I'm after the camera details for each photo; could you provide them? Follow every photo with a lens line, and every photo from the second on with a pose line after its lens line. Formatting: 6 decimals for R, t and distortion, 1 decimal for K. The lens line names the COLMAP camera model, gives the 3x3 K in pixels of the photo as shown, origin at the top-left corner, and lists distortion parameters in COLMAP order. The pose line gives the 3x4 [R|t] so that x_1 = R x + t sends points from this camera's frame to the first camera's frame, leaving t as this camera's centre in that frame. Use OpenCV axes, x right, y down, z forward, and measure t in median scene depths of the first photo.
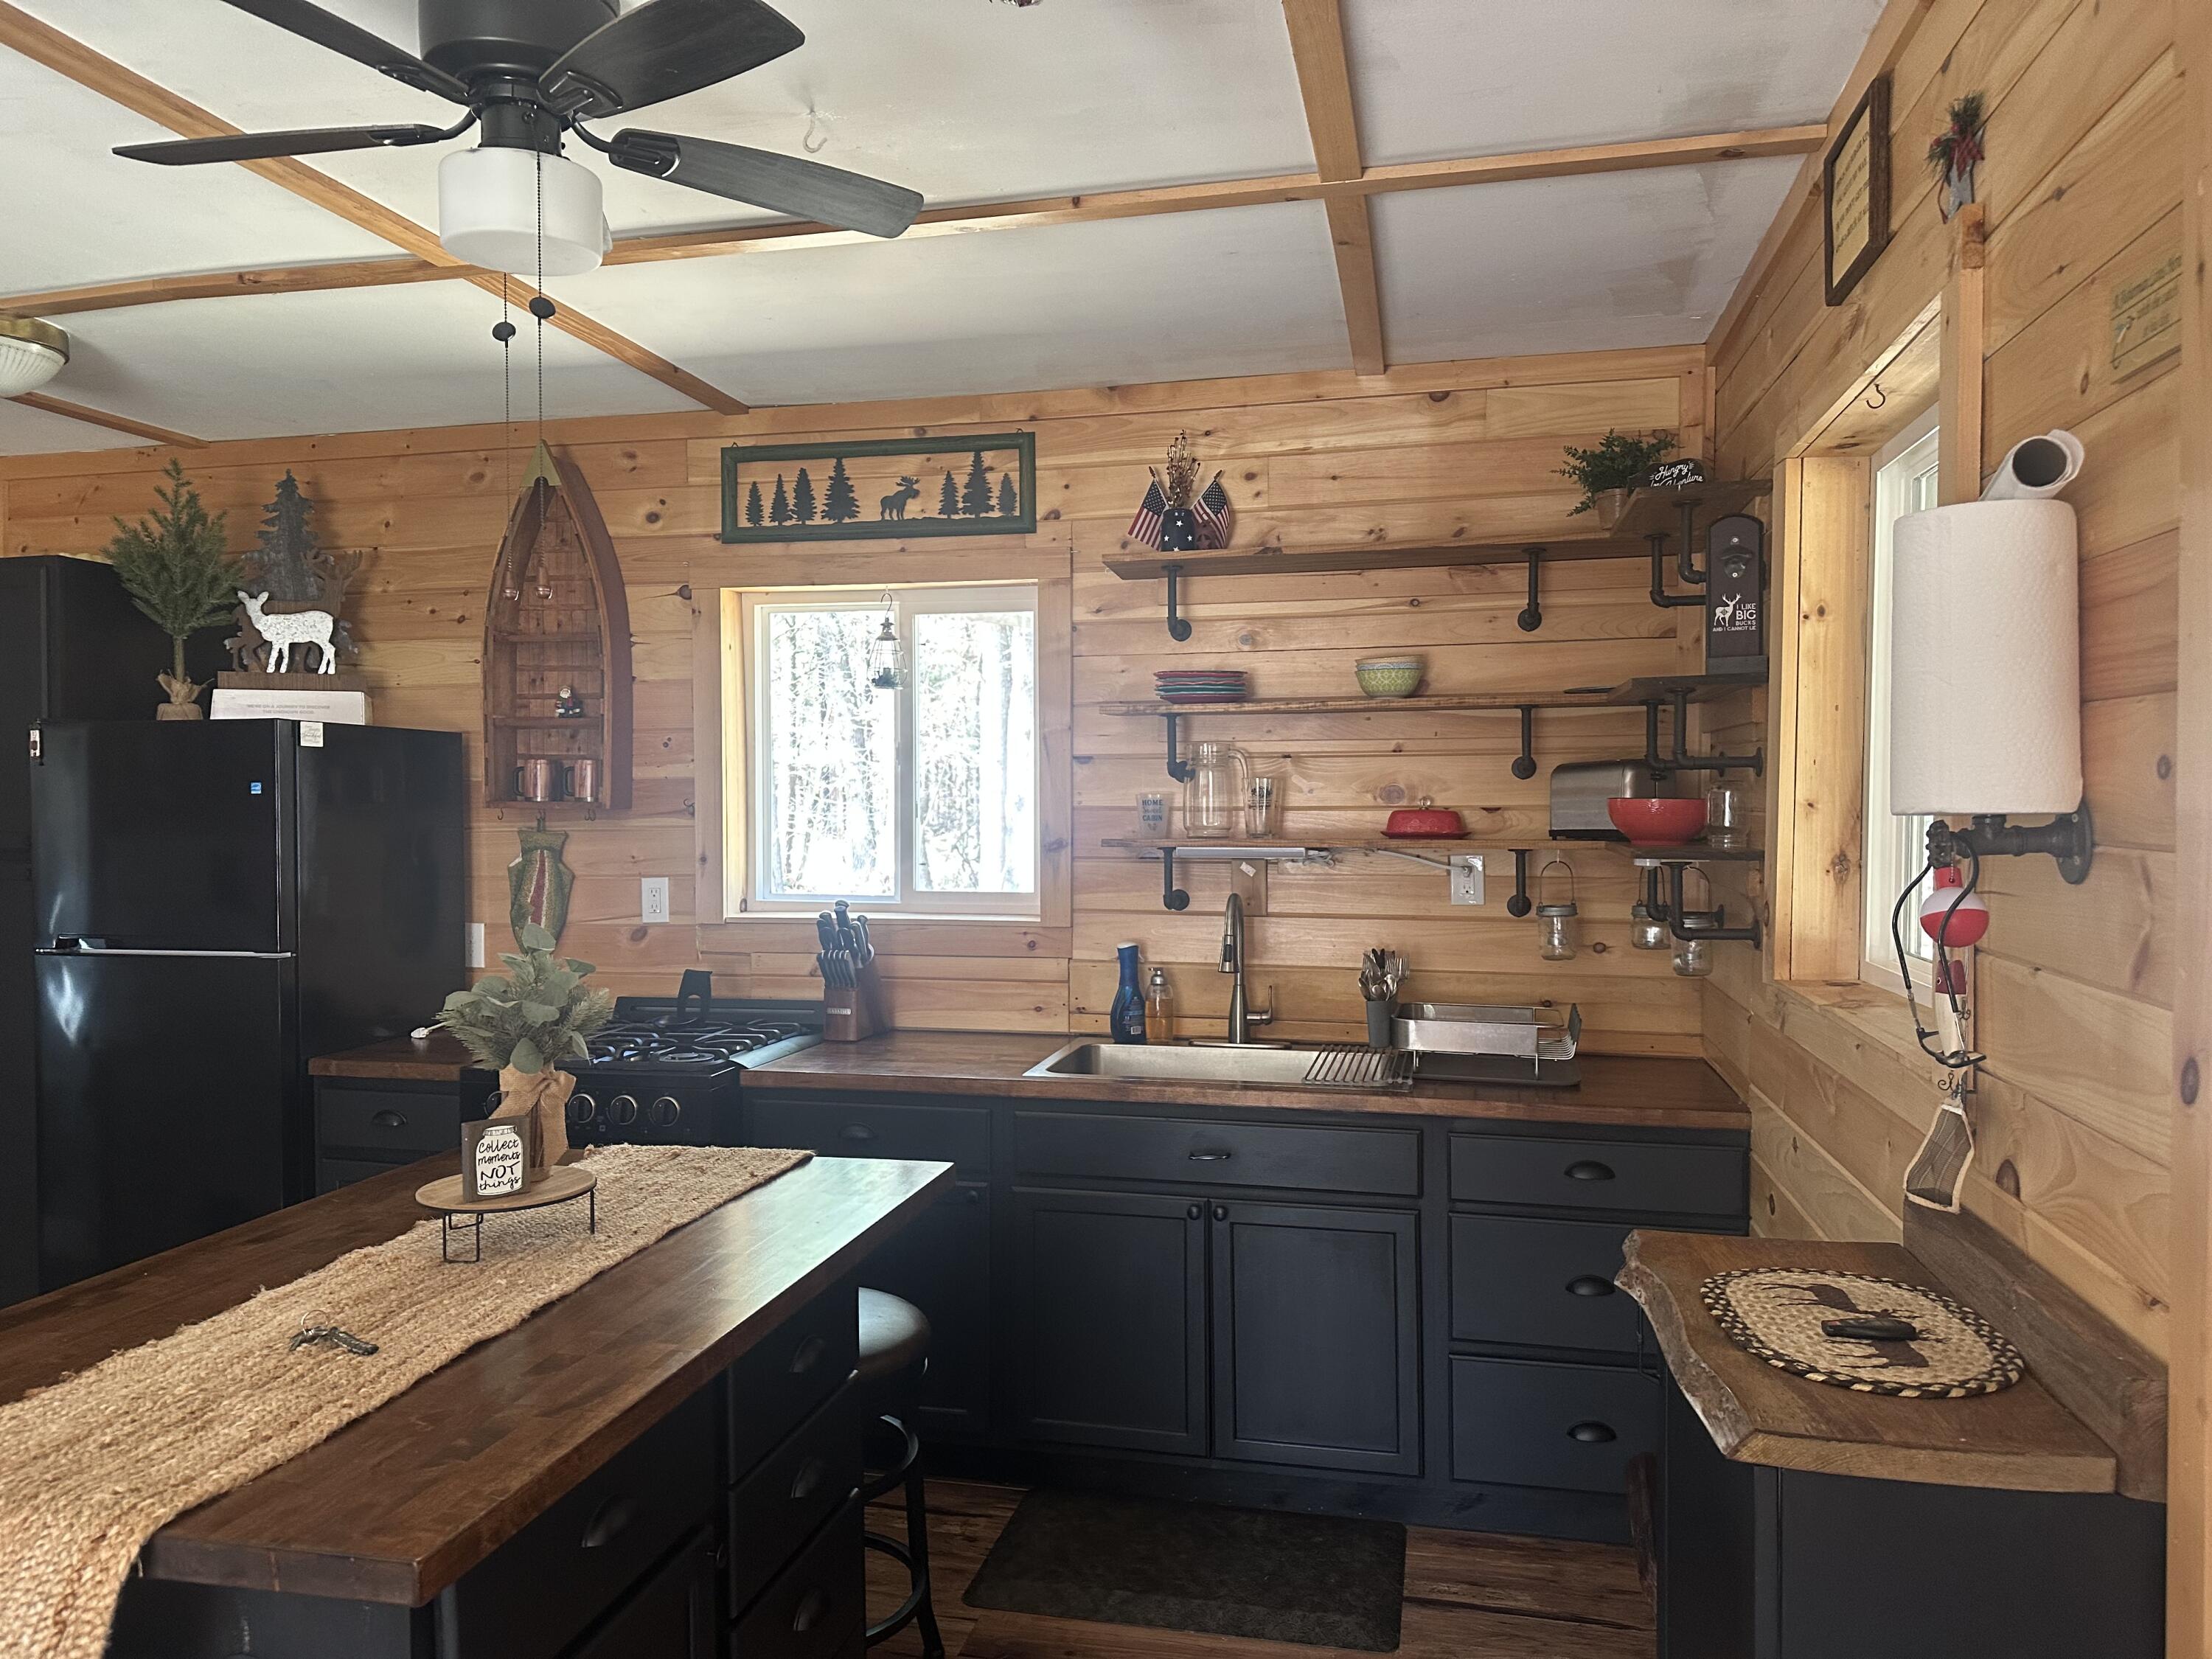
lens RADIAL K [[1563.7, 0, 1112.0], [0, 1563.7, 834.2], [0, 0, 1]] dist [0.109833, -0.130156]
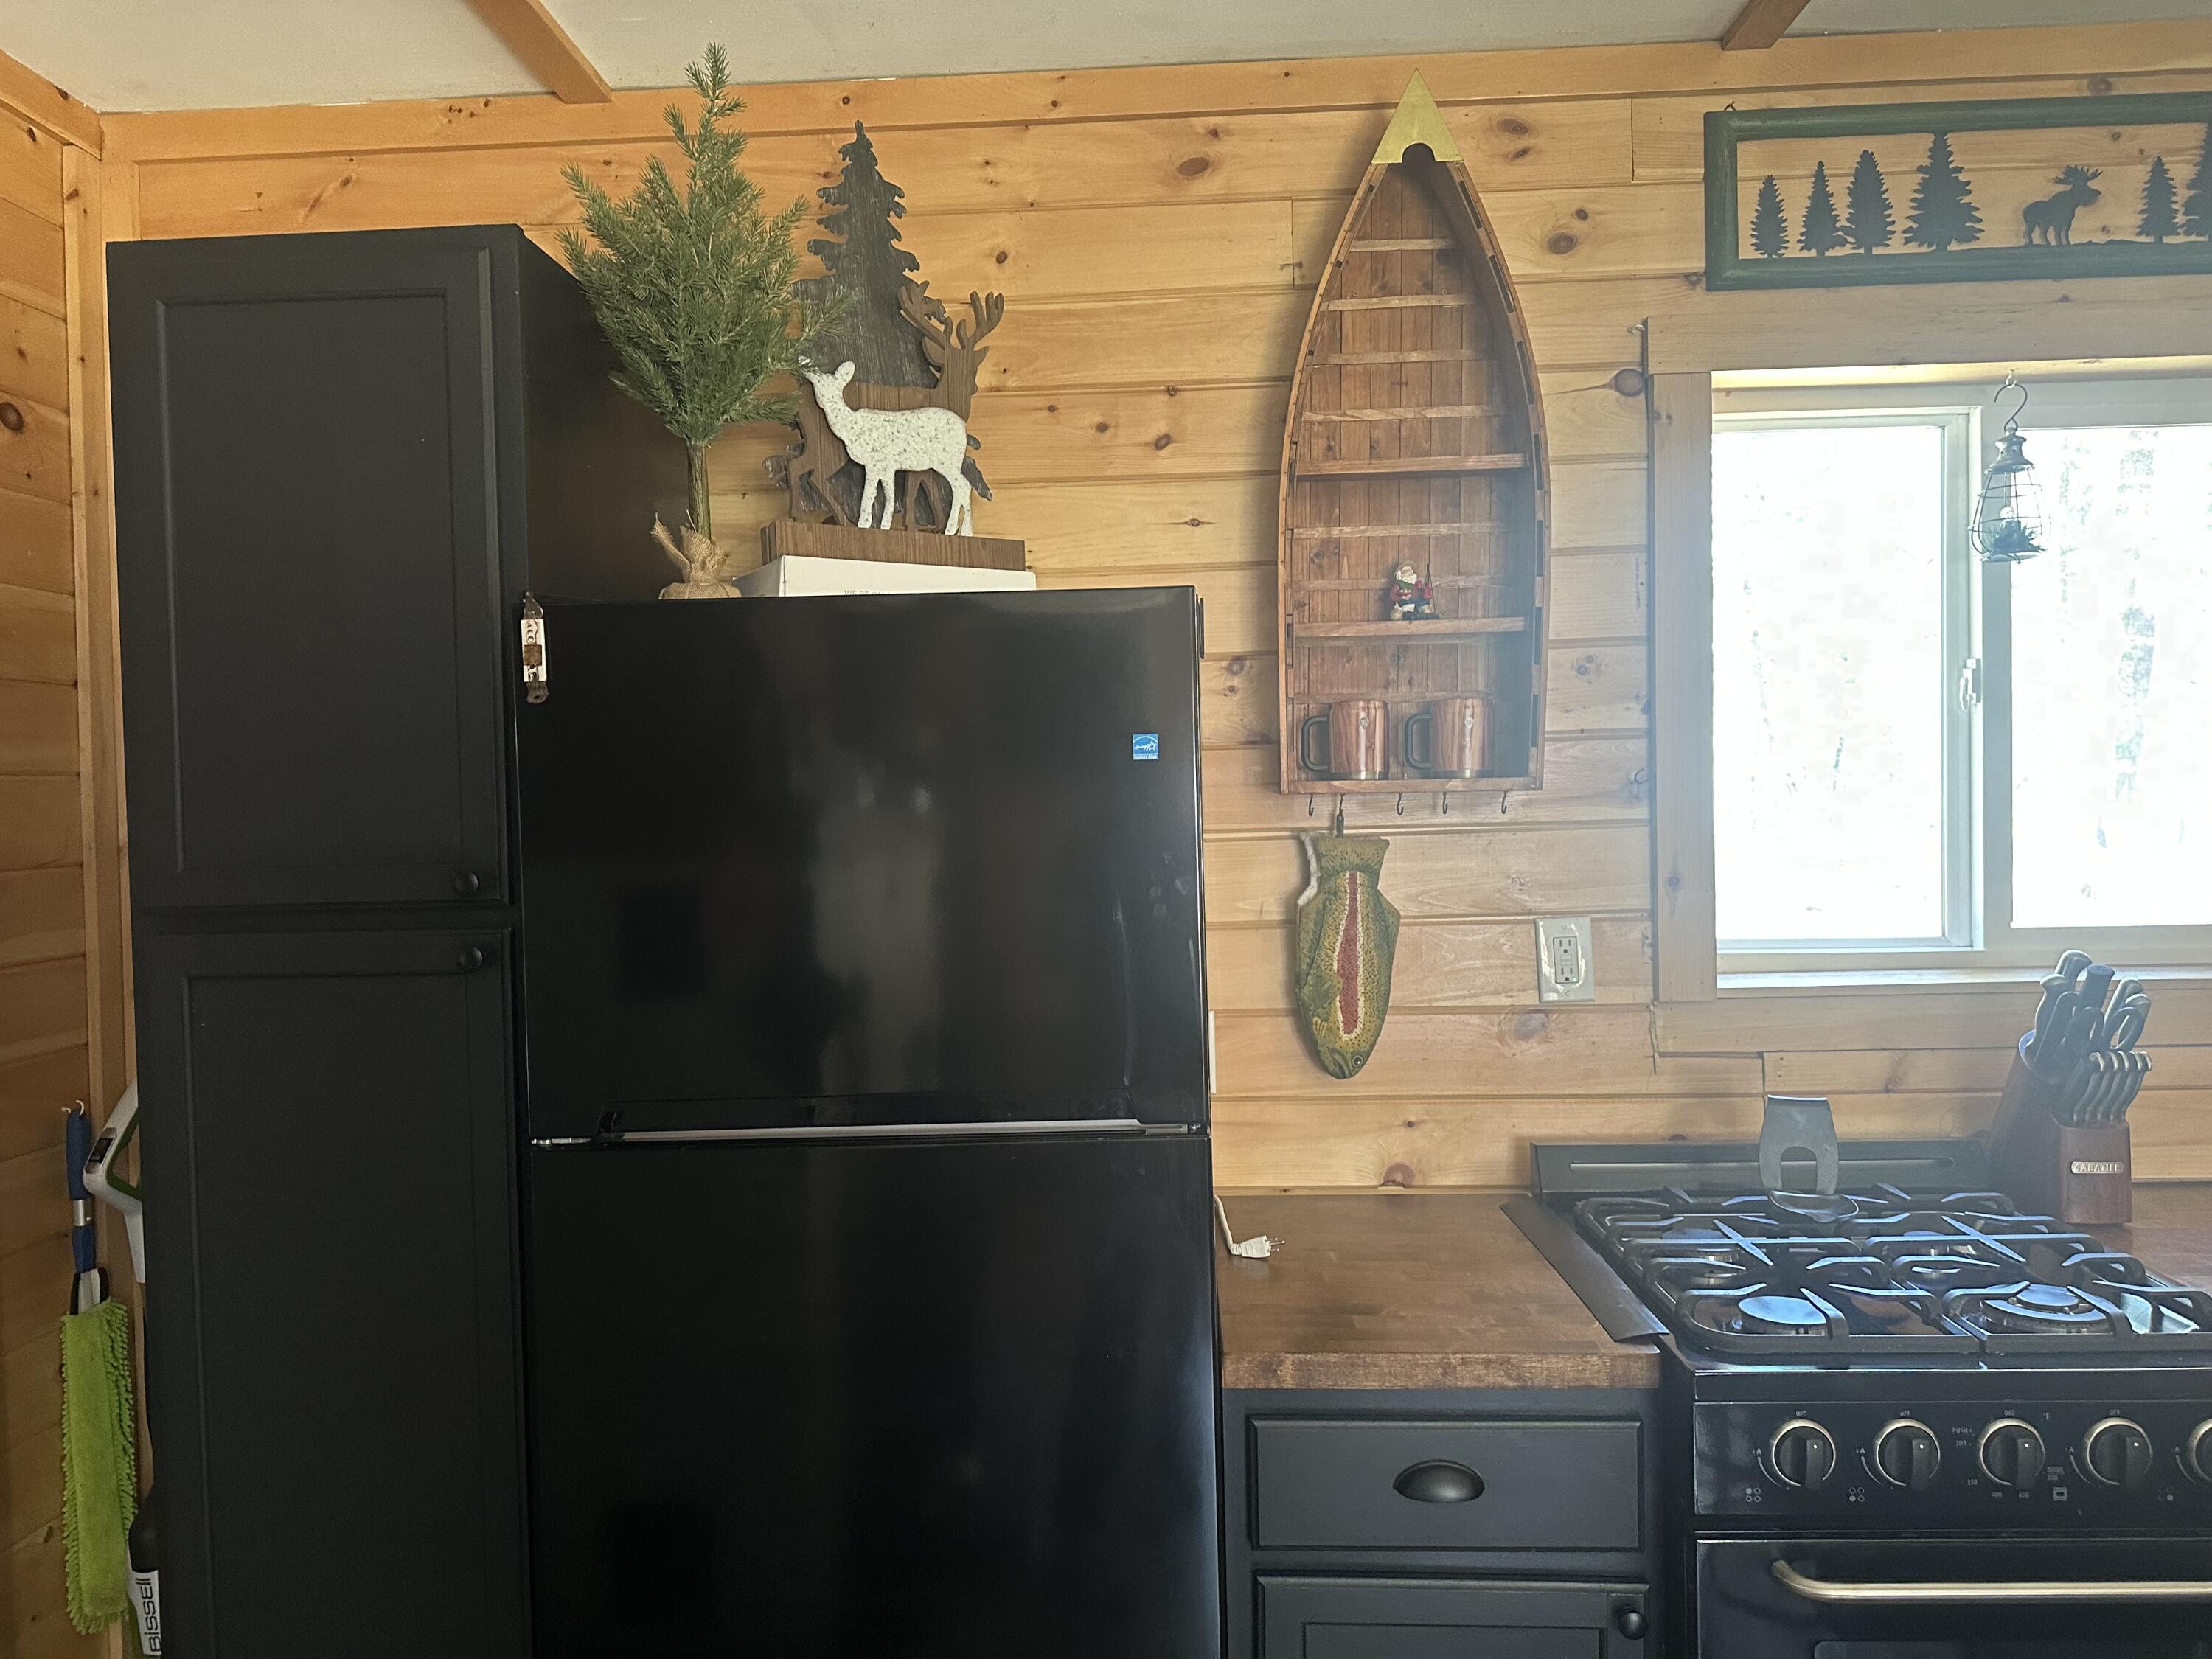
lens RADIAL K [[1520.6, 0, 1157.6], [0, 1520.6, 818.6], [0, 0, 1]] dist [0.046463, -0.026687]
pose [[0.979417, -0.026377, 0.200117, -0.577366], [0.024809, 0.999639, 0.010339, -0.016072], [-0.200317, -0.005161, 0.979717, 0.562966]]
